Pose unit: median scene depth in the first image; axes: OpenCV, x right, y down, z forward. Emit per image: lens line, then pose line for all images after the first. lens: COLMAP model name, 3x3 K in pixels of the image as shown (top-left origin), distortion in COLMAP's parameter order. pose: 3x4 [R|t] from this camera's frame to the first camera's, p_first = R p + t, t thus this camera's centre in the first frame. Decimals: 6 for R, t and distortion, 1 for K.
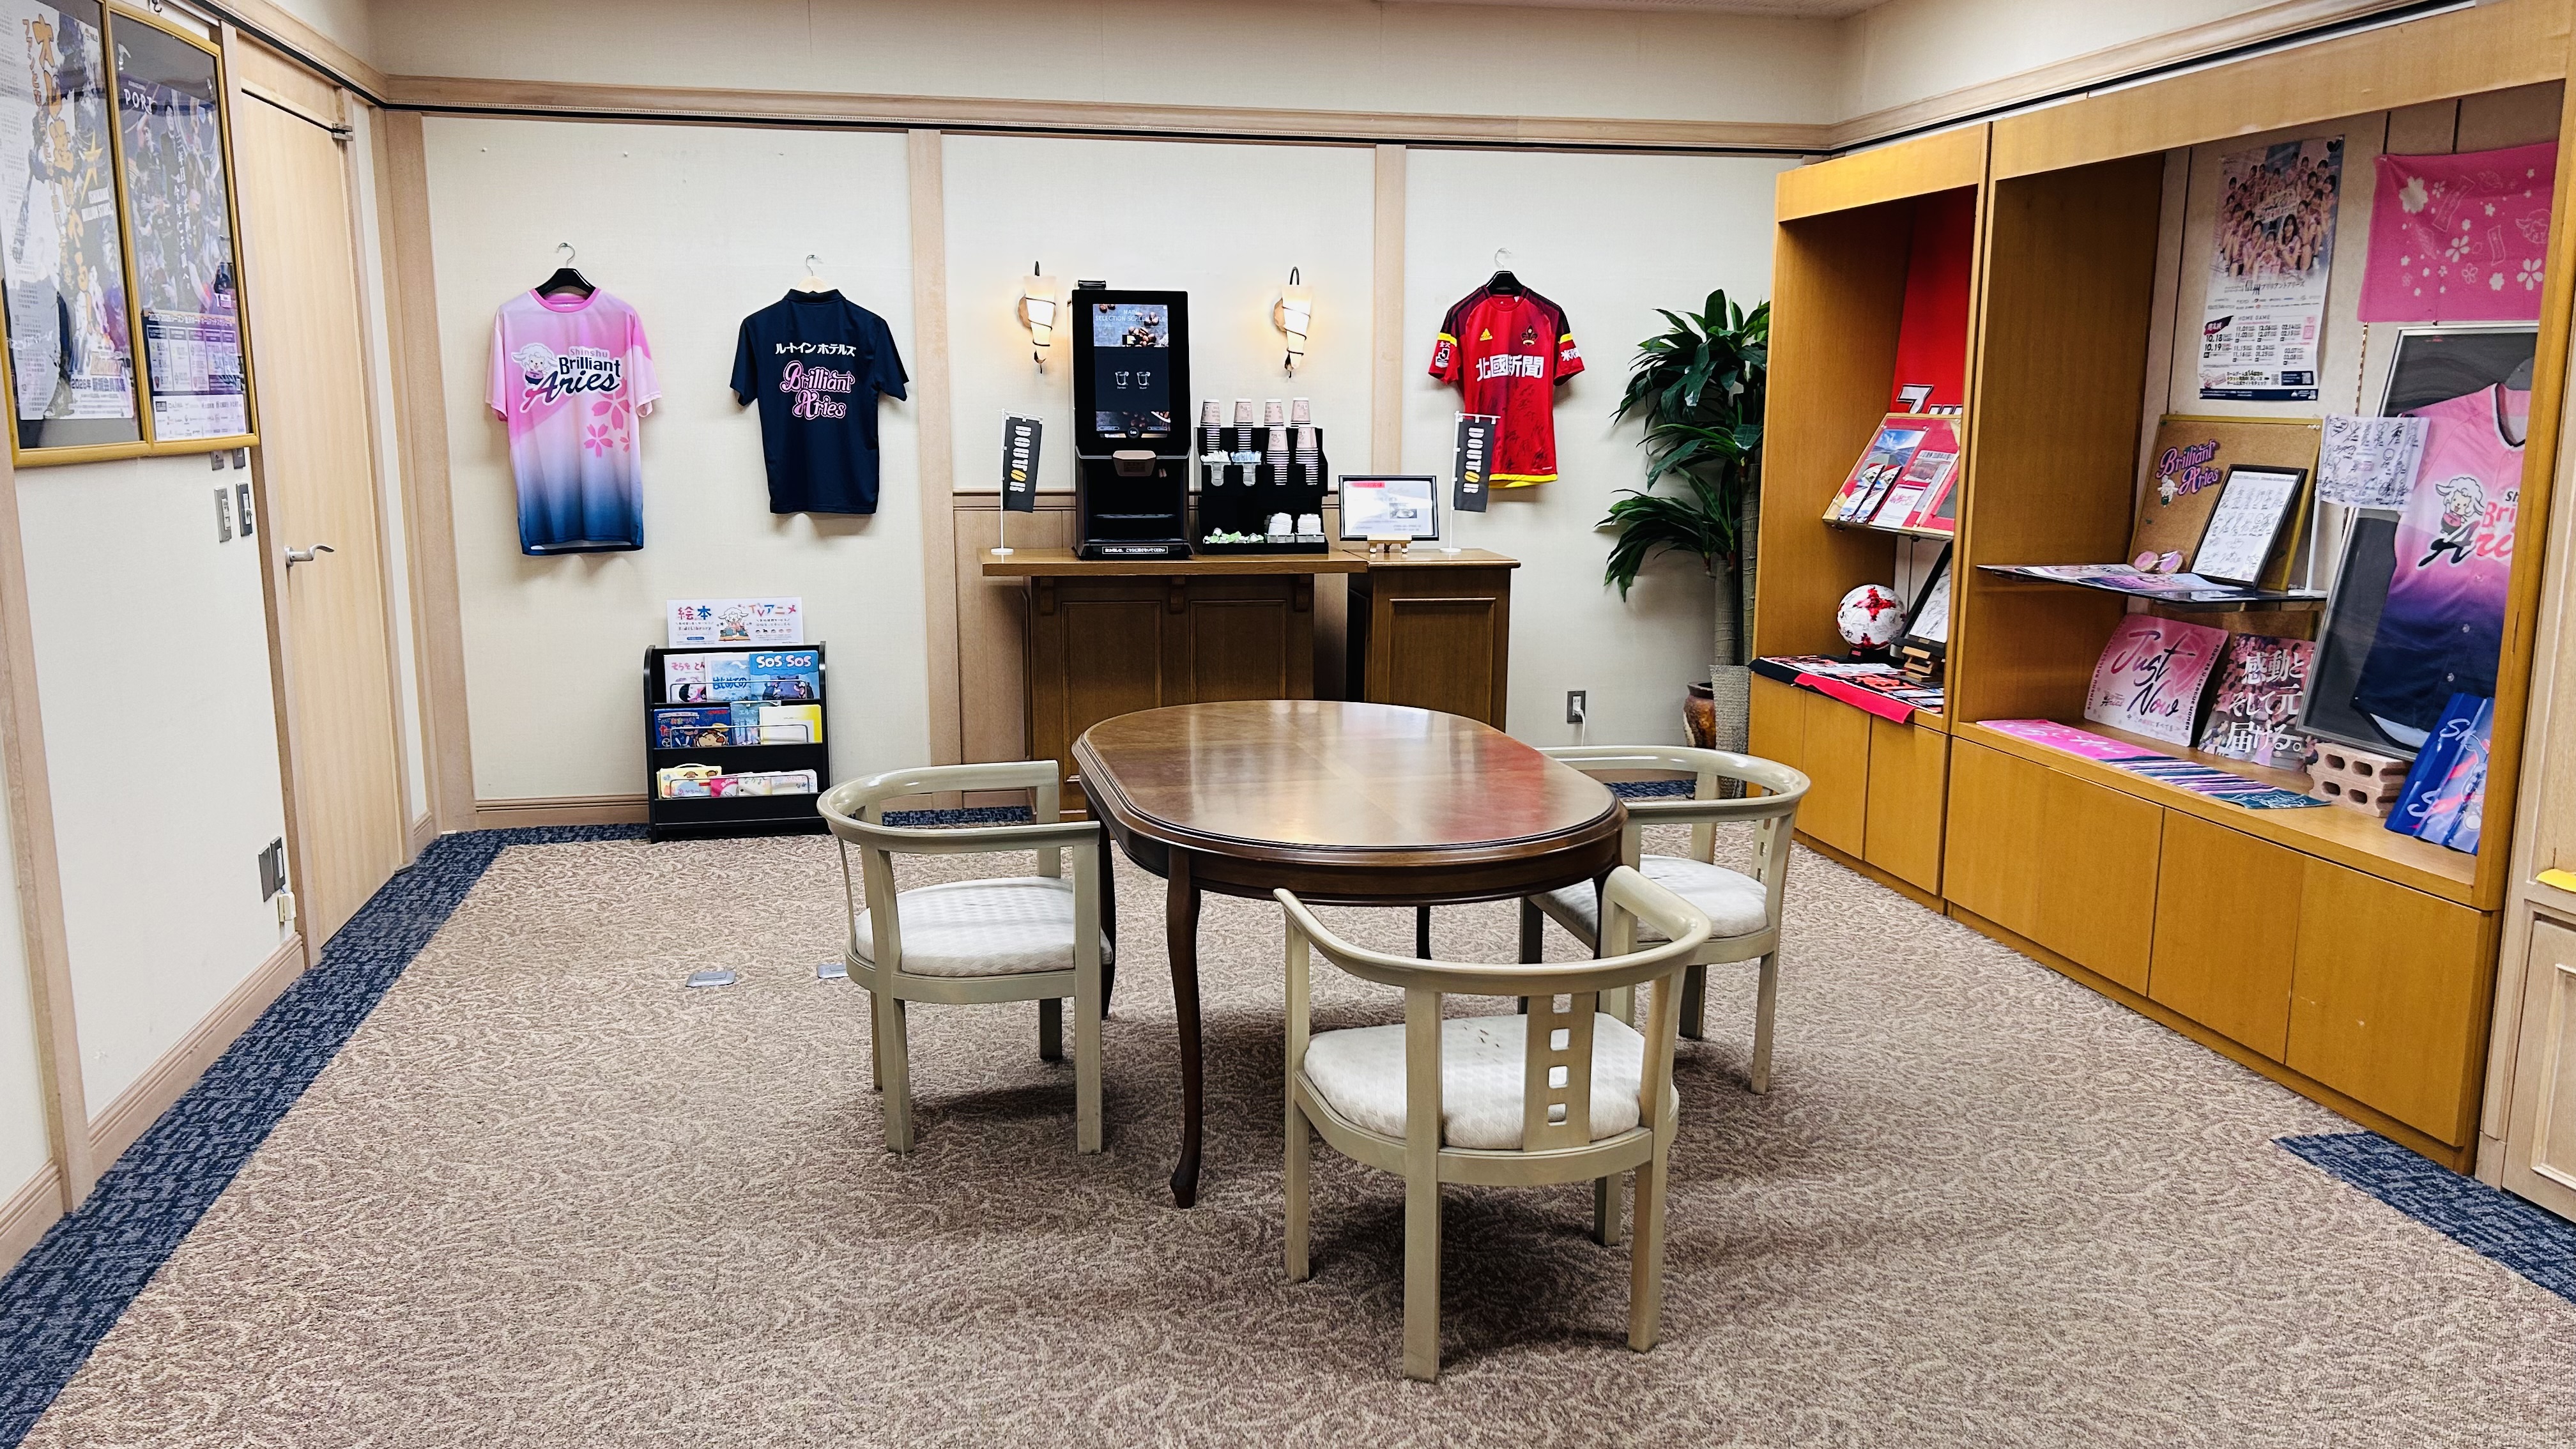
lens RADIAL K [[1903.7, 0, 1280.7], [0, 1903.7, 728.2], [0, 0, 1]] dist [0.046864, -0.009766]
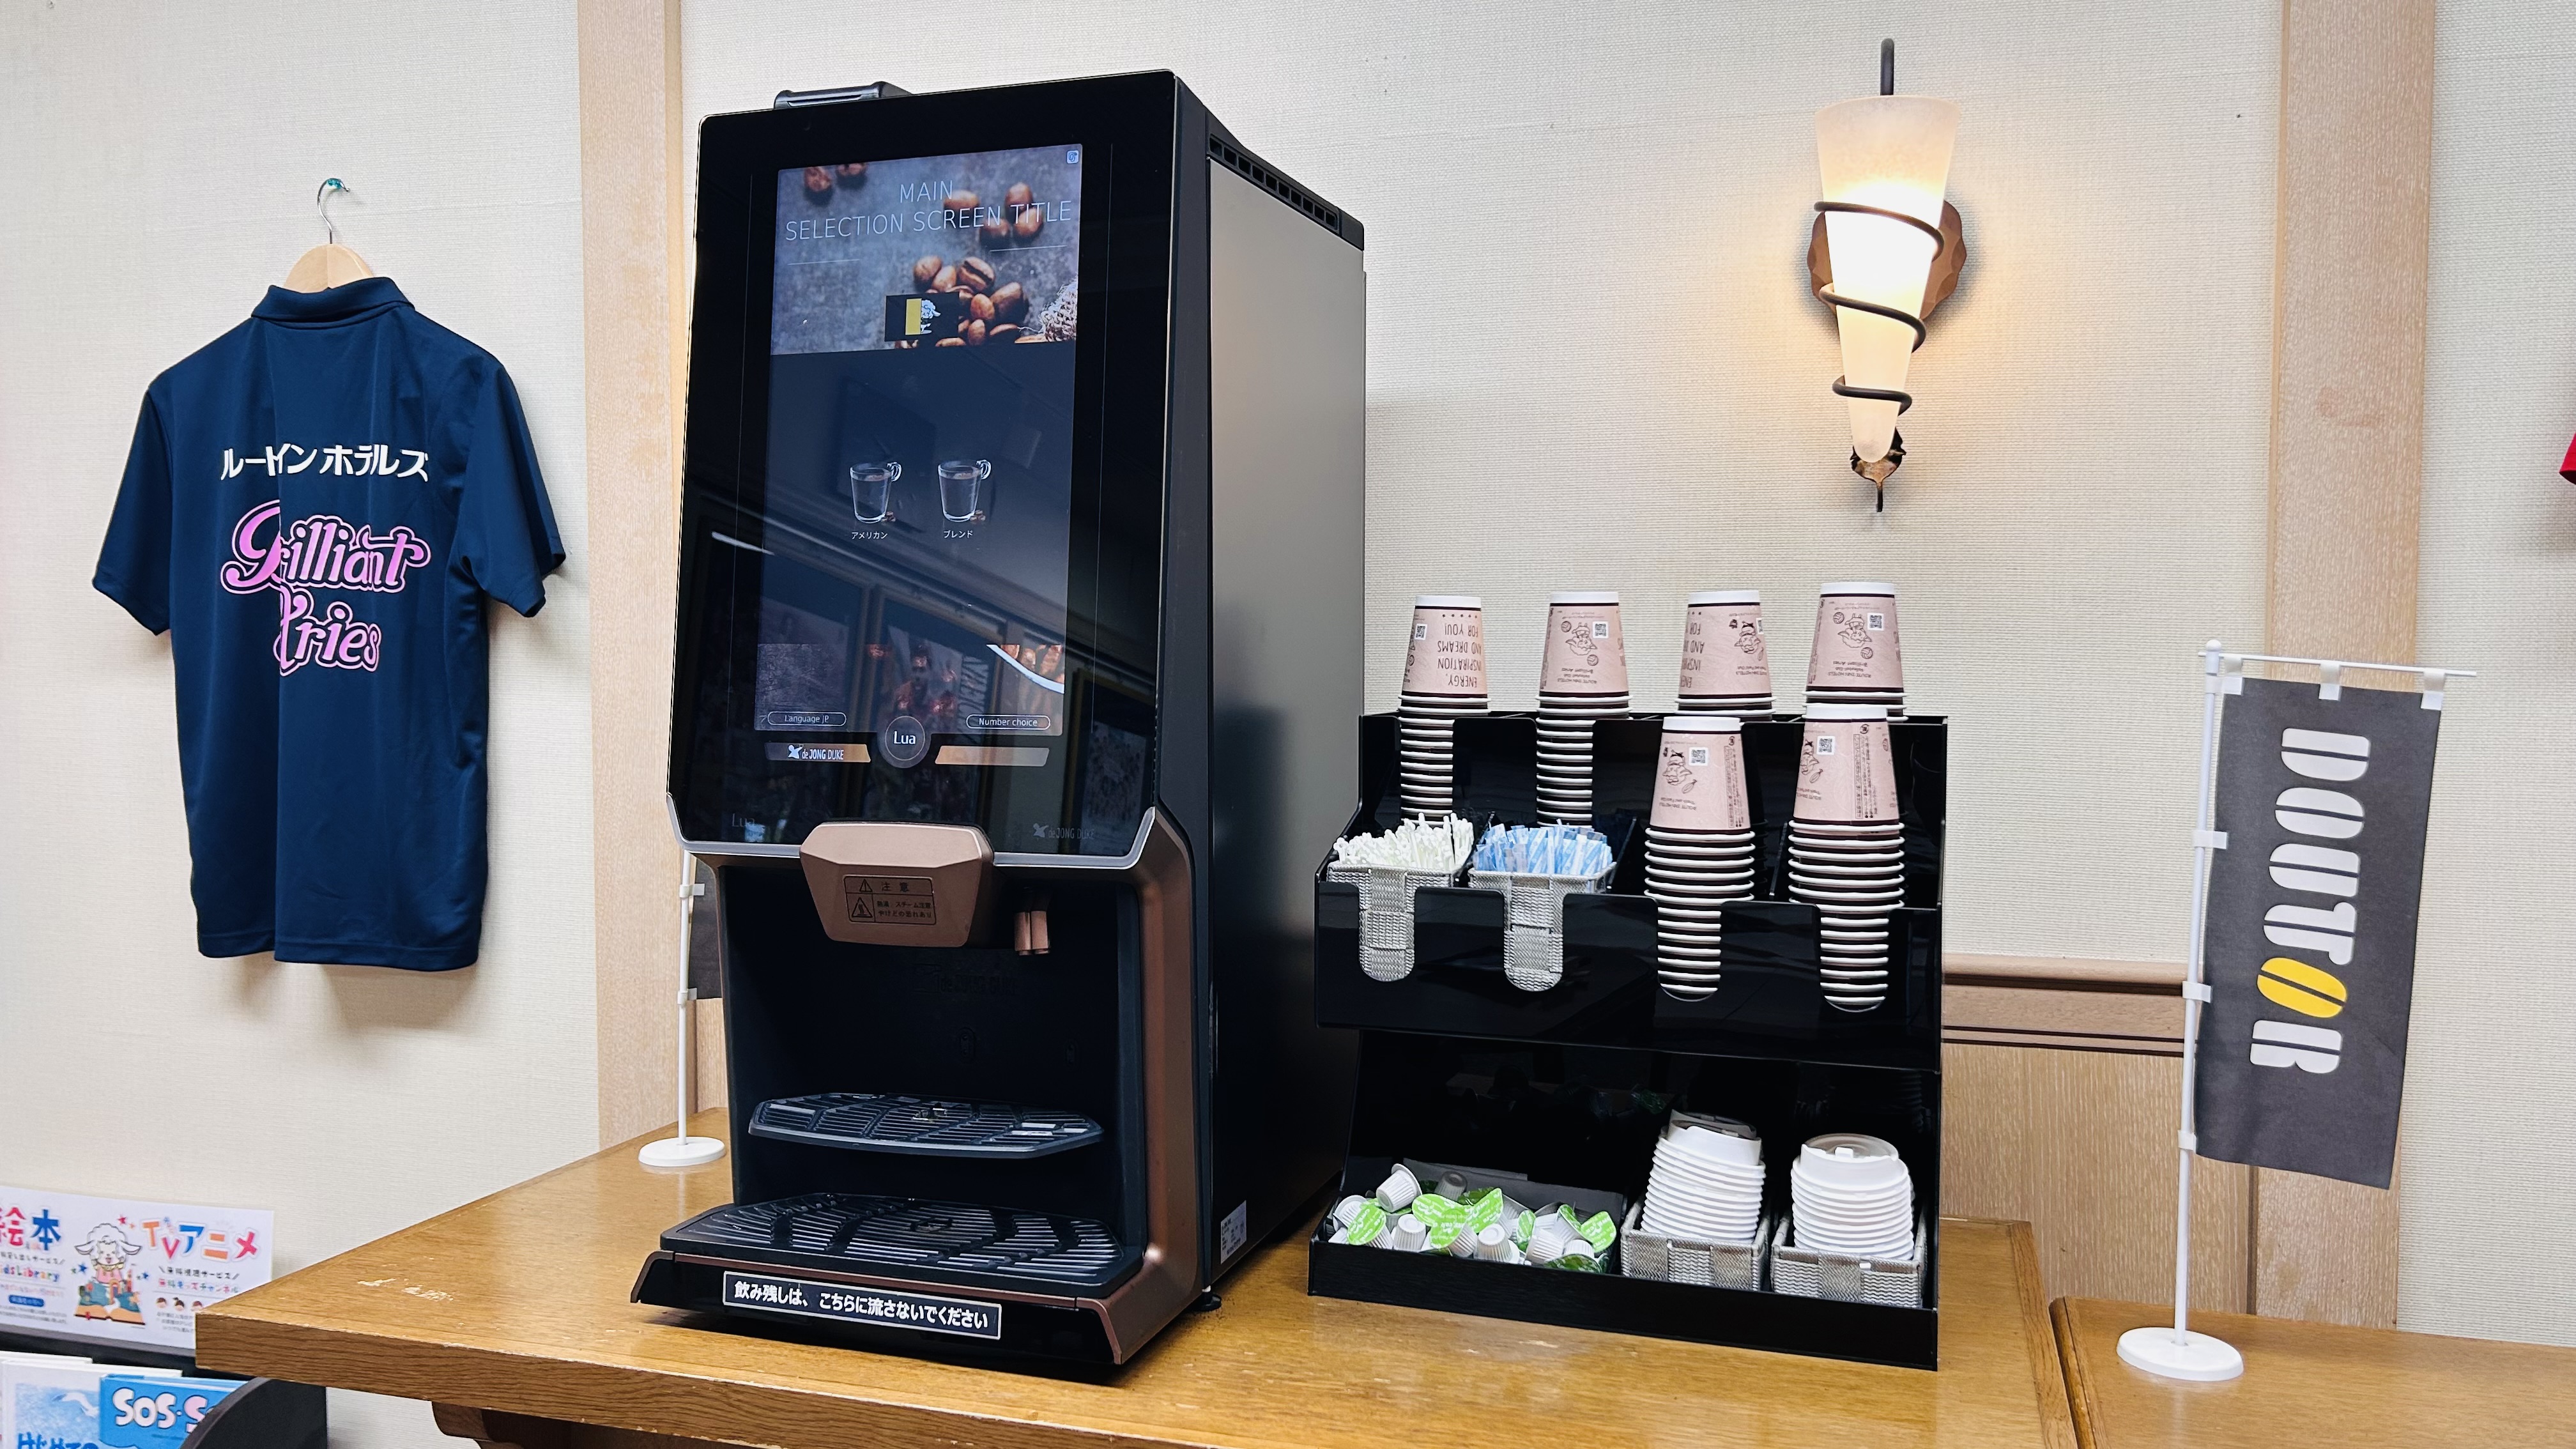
lens RADIAL K [[1903.7, 0, 1286.5], [0, 1903.7, 712.9], [0, 0, 1]] dist [0.046864, -0.009766]
pose [[0.872293, 0.013755, -0.488790, 0.061976], [-0.080009, 0.990147, -0.114920, -0.131475], [0.482394, 0.139351, 0.864799, 0.802445]]
